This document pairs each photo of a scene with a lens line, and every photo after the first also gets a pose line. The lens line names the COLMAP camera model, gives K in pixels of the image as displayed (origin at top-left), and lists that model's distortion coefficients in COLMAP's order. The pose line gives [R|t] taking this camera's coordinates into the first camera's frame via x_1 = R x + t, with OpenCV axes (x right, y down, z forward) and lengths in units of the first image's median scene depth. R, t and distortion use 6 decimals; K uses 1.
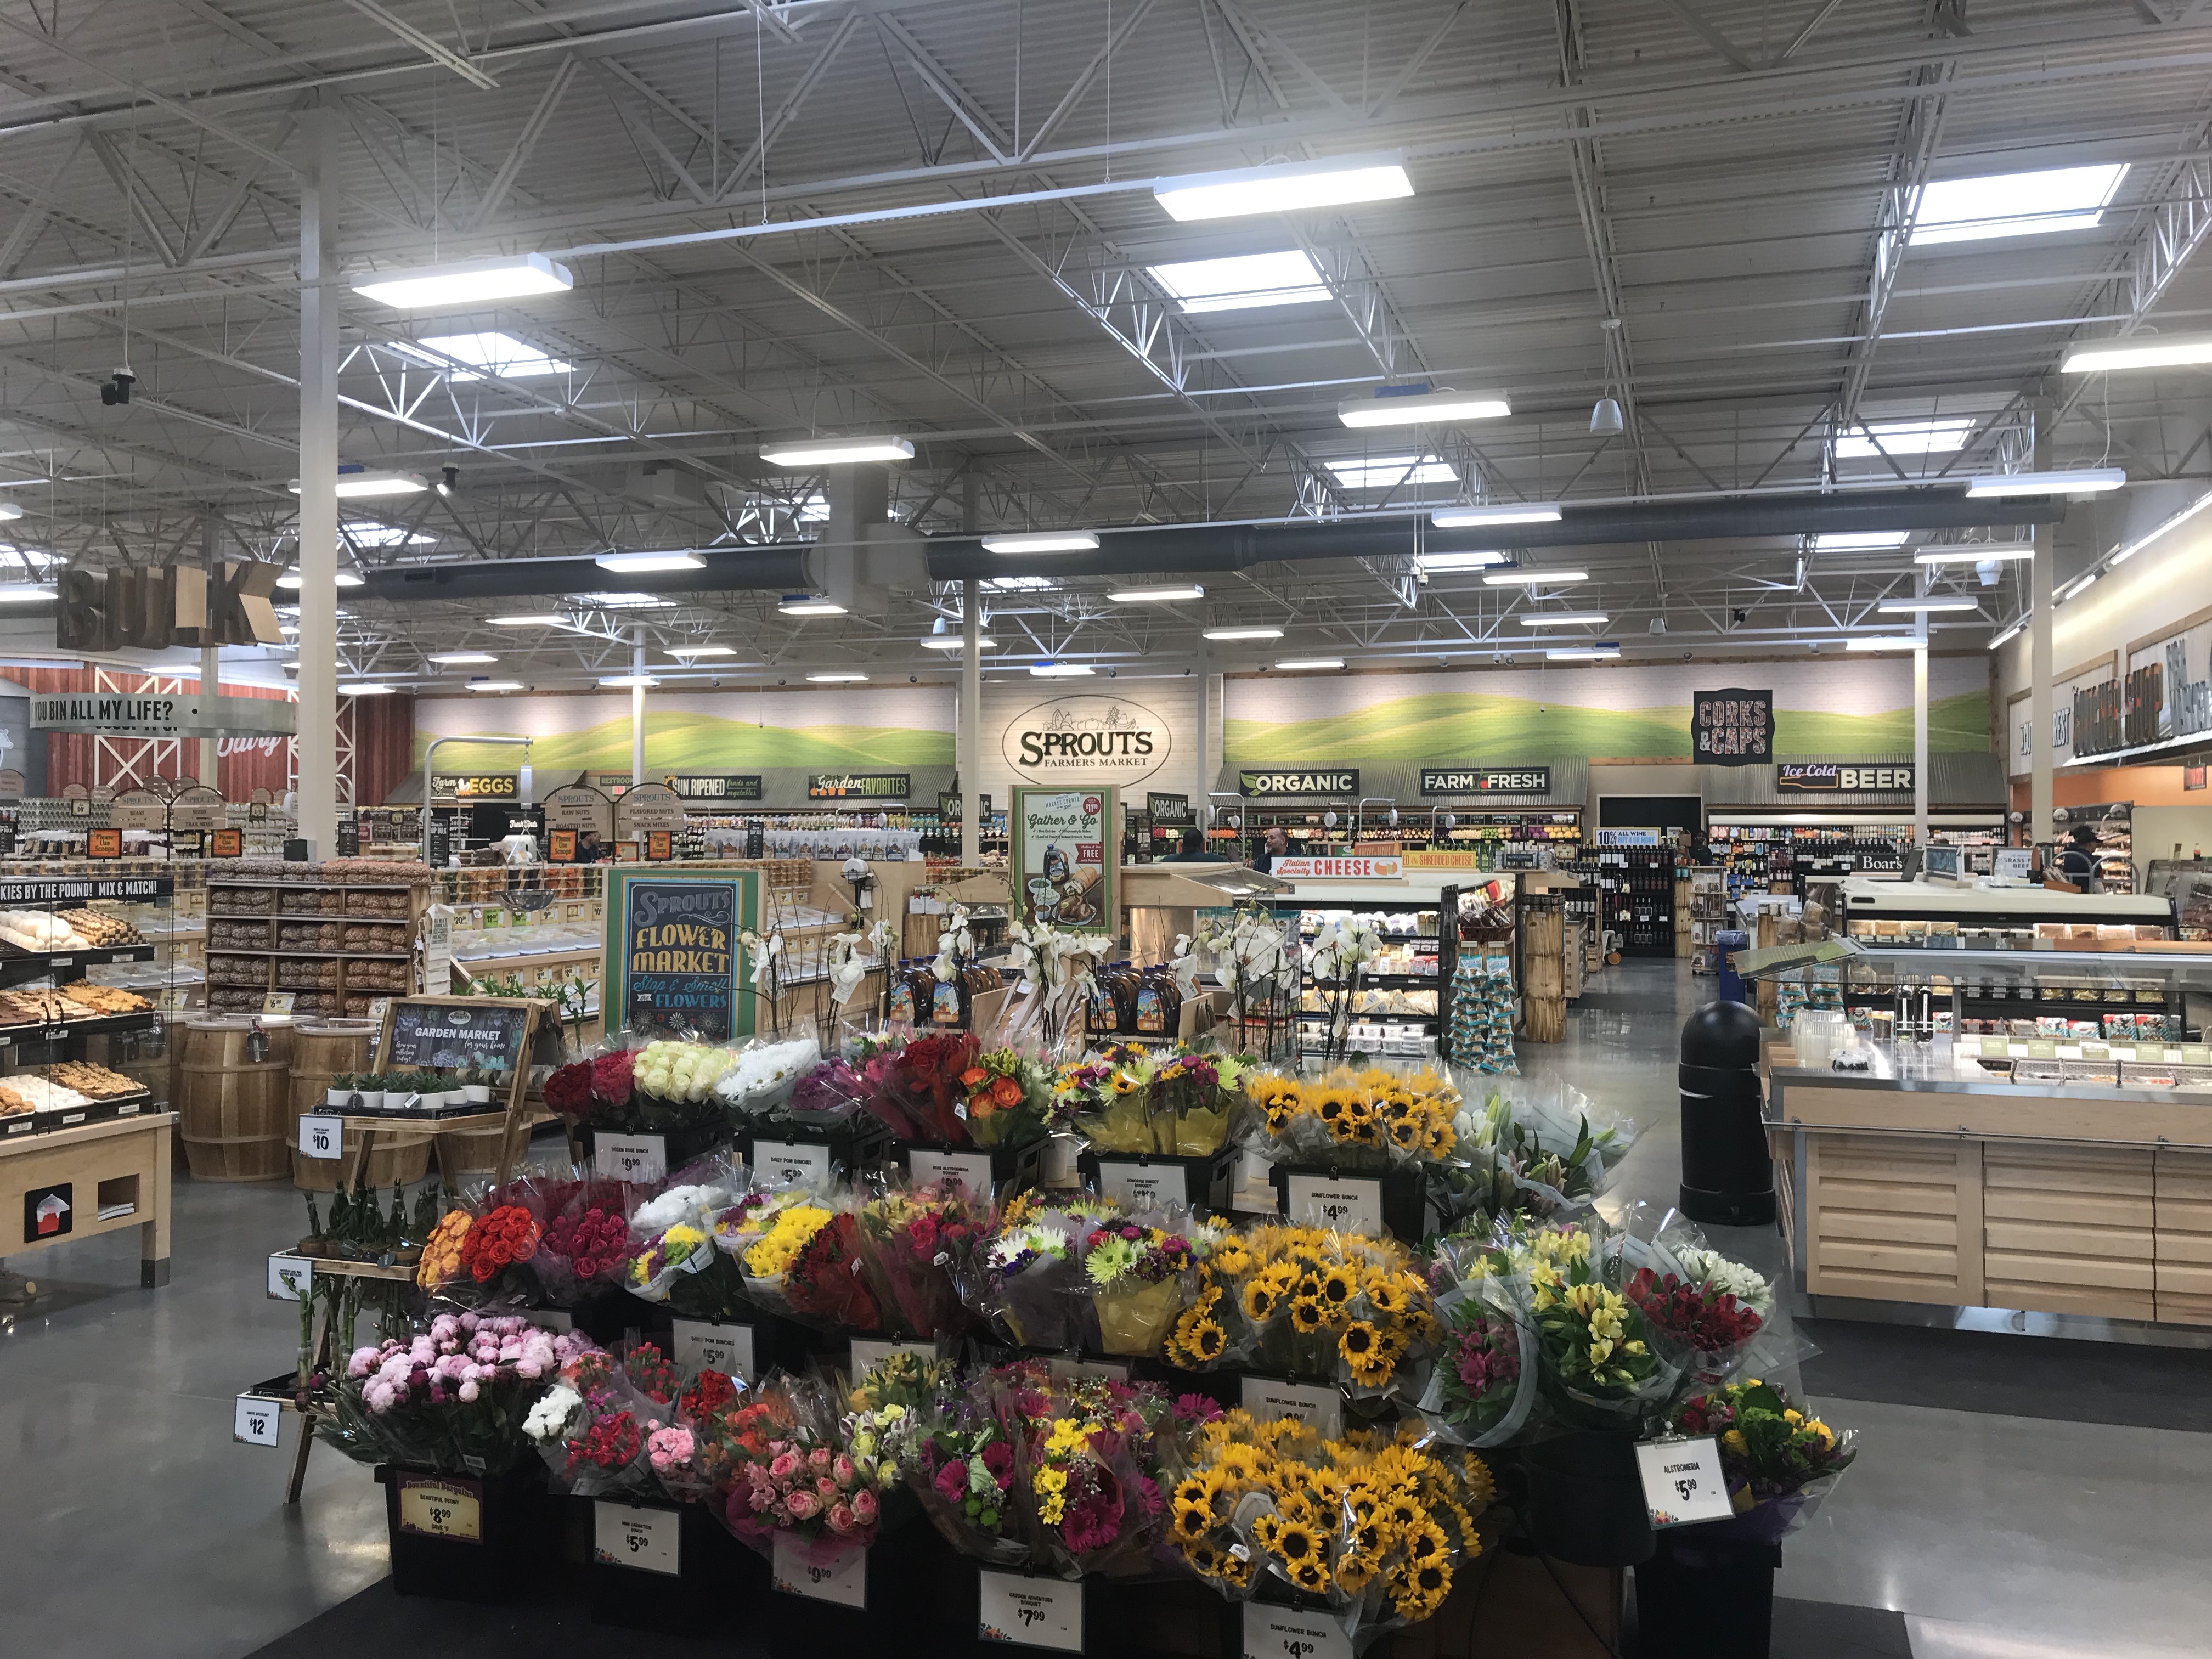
lens RADIAL K [[1809.2, 0, 1097.9], [0, 1809.2, 820.1], [0, 0, 1]] dist [0.018652, -0.001070]
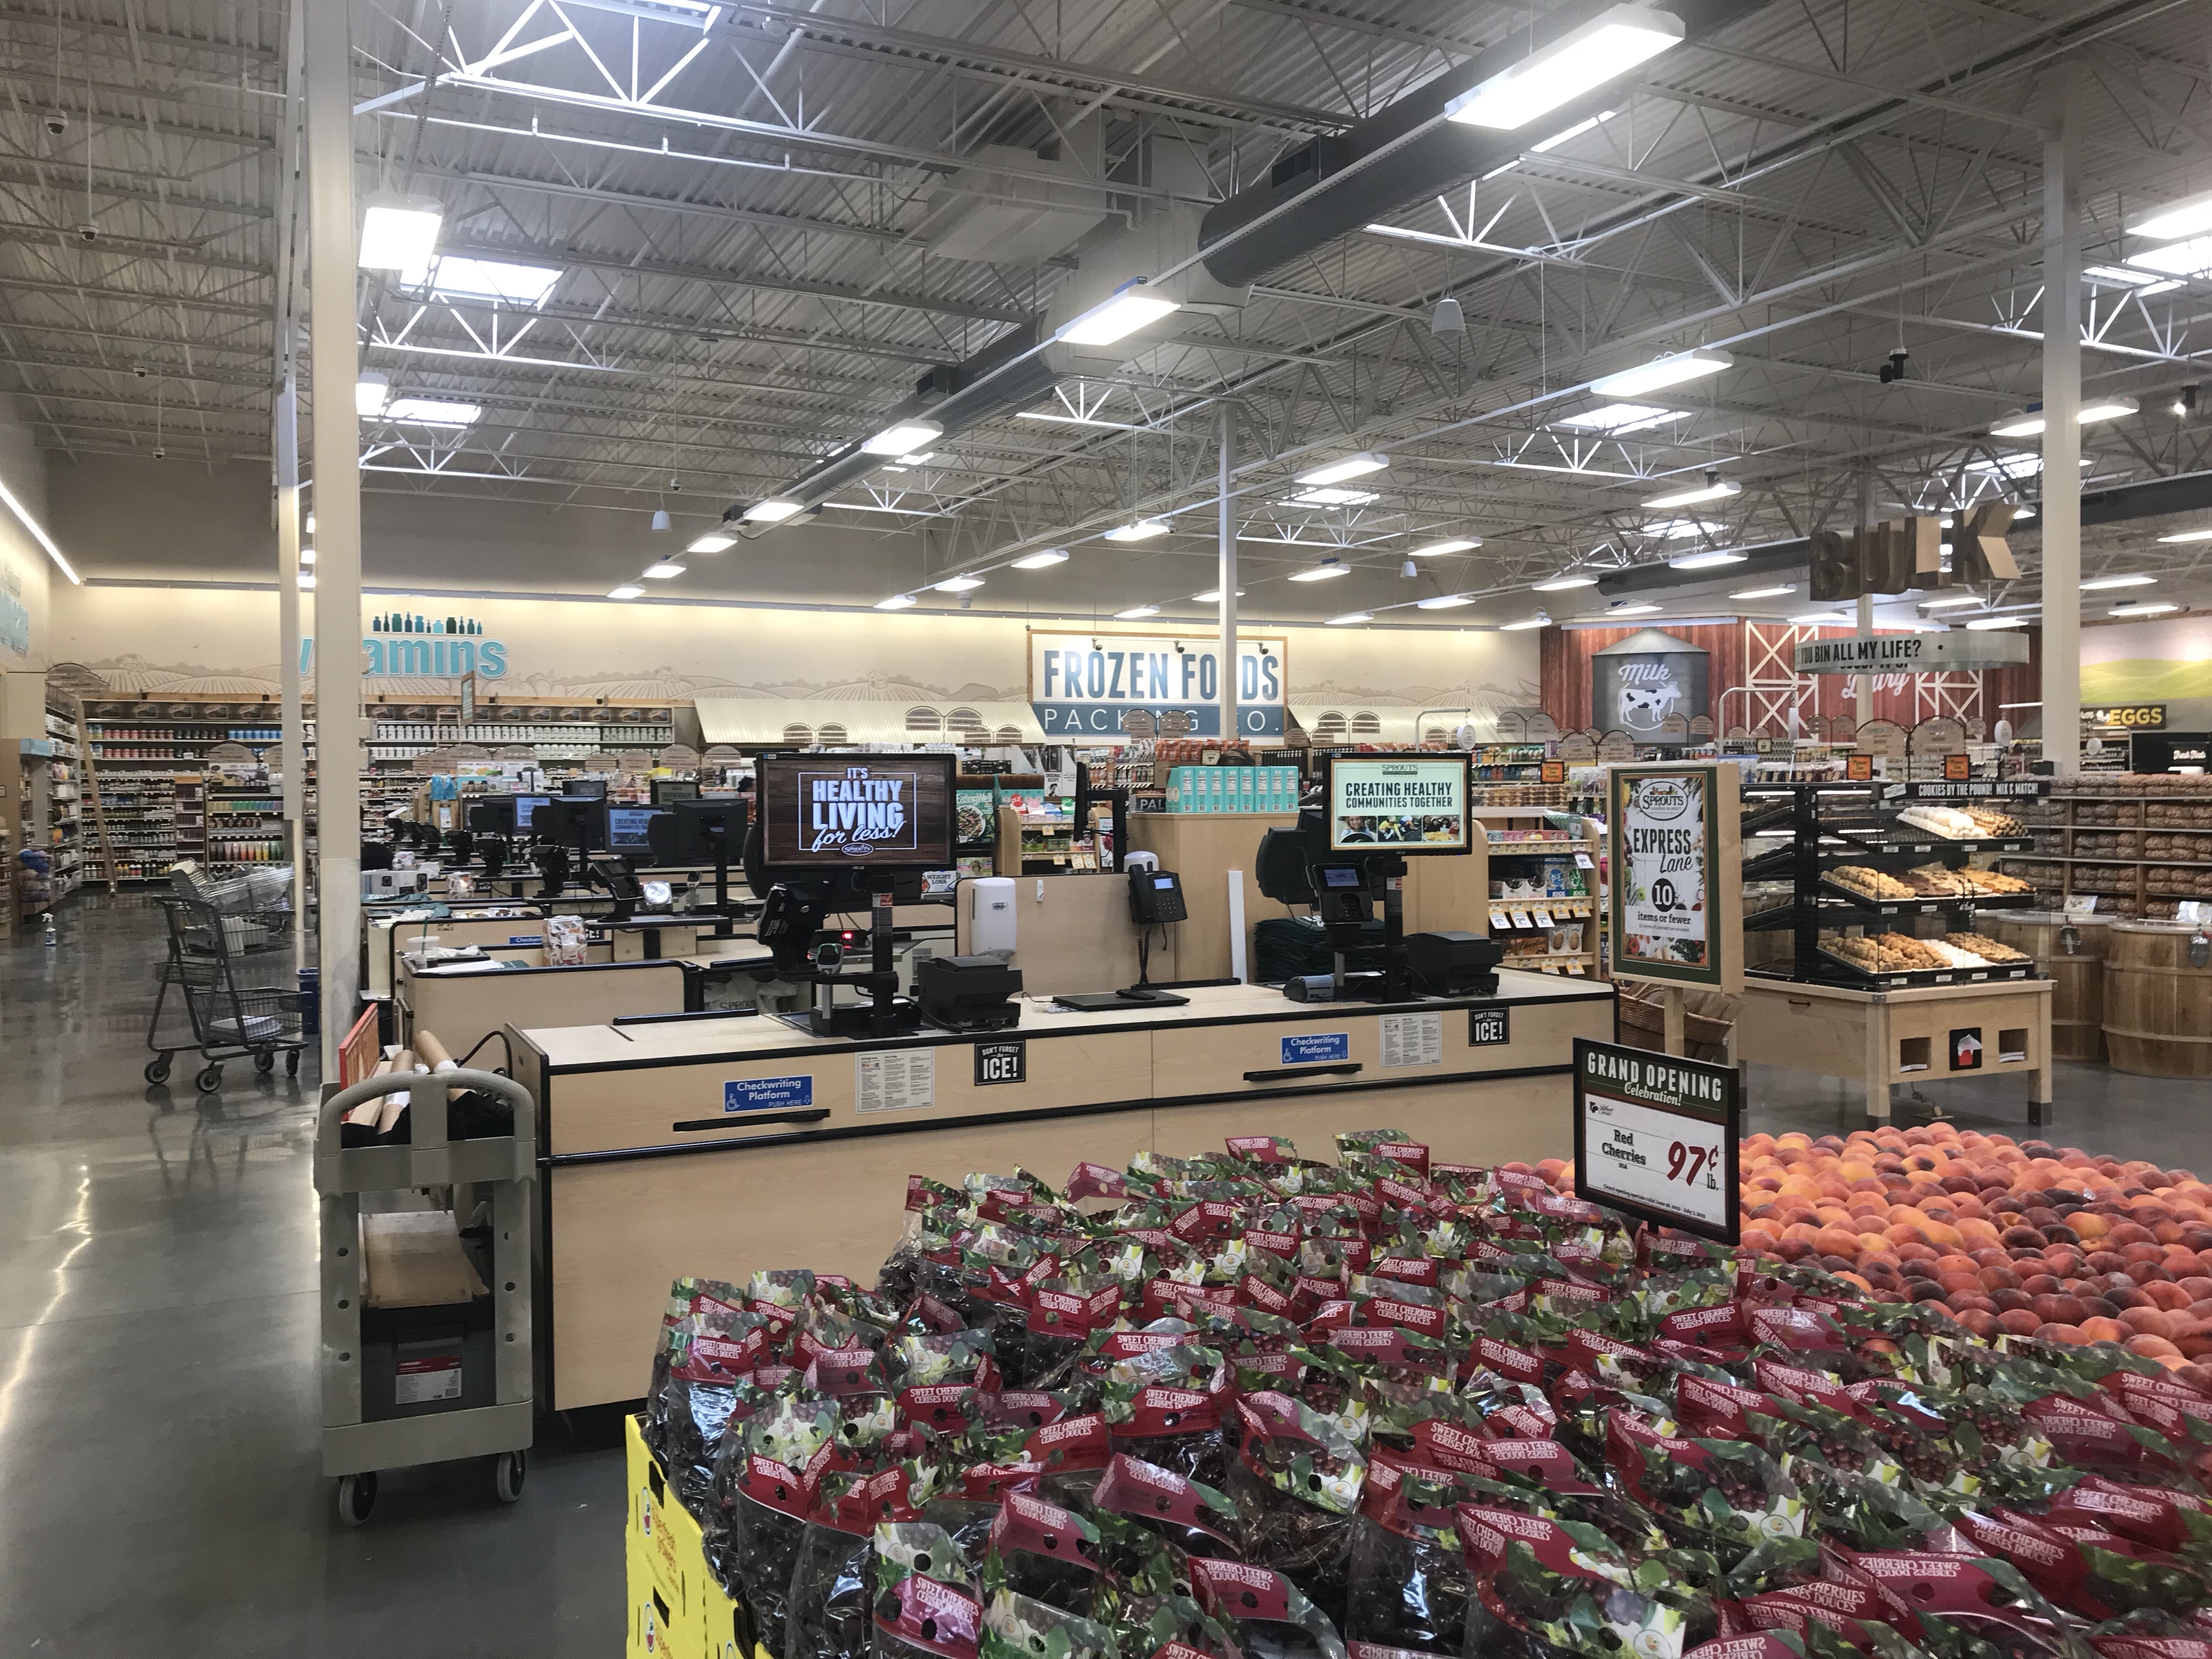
lens RADIAL K [[1809.2, 0, 1097.9], [0, 1809.2, 820.1], [0, 0, 1]] dist [0.018652, -0.001070]
pose [[0.681617, 0.008529, -0.731659, -0.049804], [0.014719, 0.999570, 0.025364, 0.013039], [0.731561, -0.028058, 0.681198, -0.177167]]
